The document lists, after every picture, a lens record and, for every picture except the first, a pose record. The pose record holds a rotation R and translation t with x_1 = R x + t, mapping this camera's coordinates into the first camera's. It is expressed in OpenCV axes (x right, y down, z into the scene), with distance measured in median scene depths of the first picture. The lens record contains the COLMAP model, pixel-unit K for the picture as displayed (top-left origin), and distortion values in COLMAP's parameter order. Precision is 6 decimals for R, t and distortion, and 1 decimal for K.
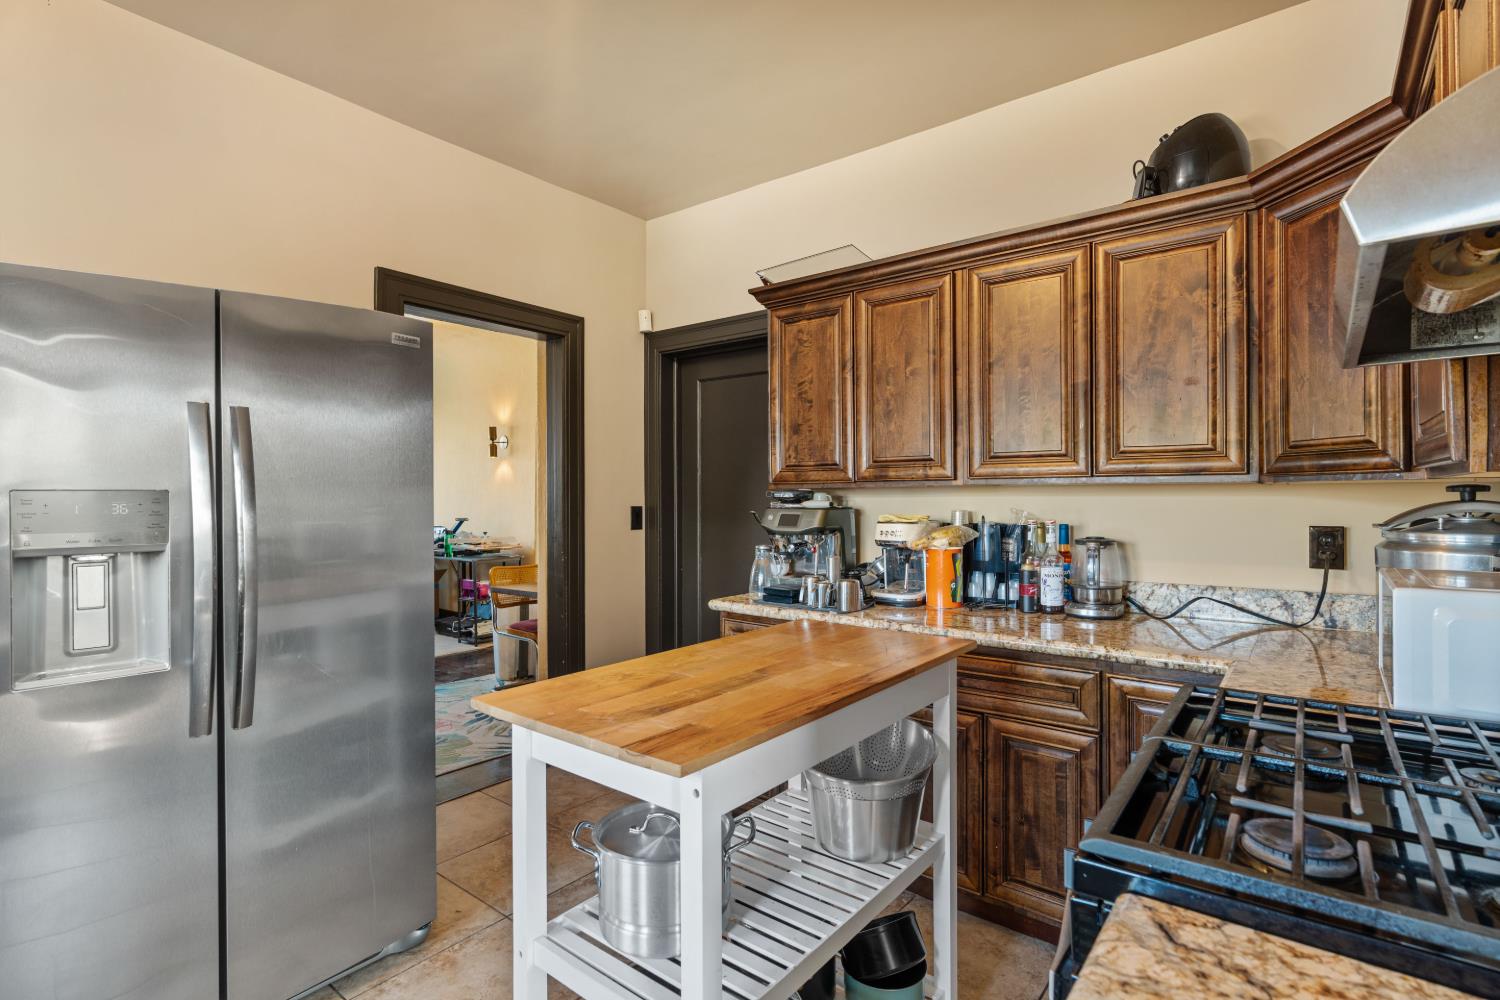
lens RADIAL K [[716.7, 0, 752.9], [0, 716.7, 501.5], [0, 0, 1]] dist [-0.002729, 0.000392]
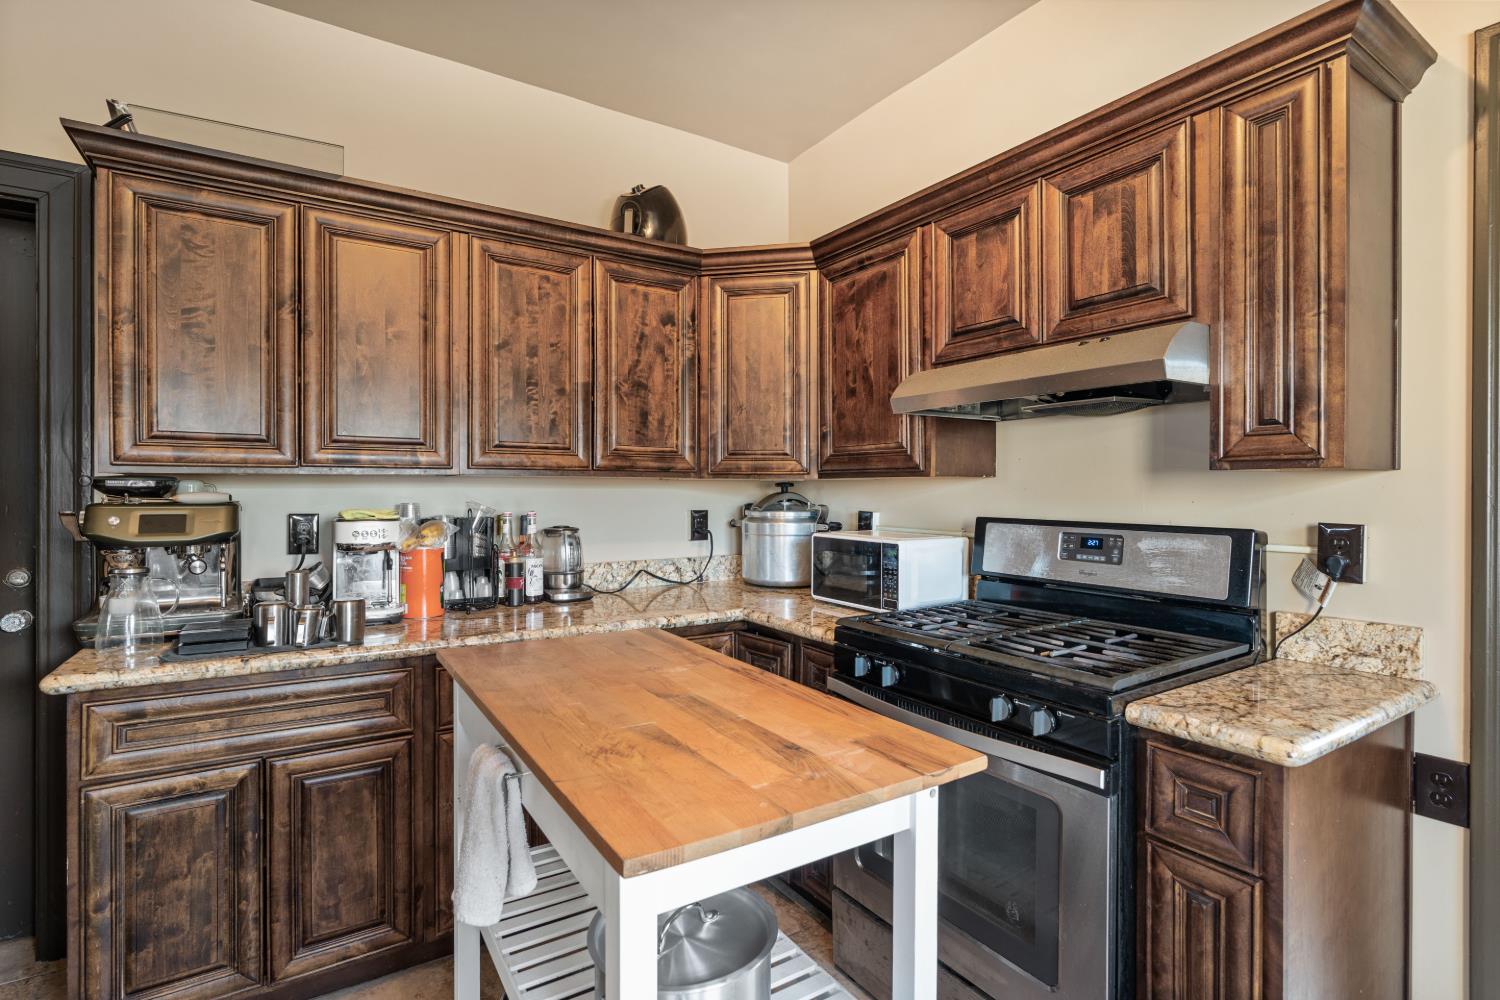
lens RADIAL K [[716.7, 0, 752.0], [0, 716.7, 490.7], [0, 0, 1]] dist [-0.002729, 0.000392]
pose [[0.334435, 0.002349, 0.942416, -0.451880], [0.002993, 0.999989, -0.003554, 0.001169], [-0.942414, 0.004010, 0.334424, 0.382808]]
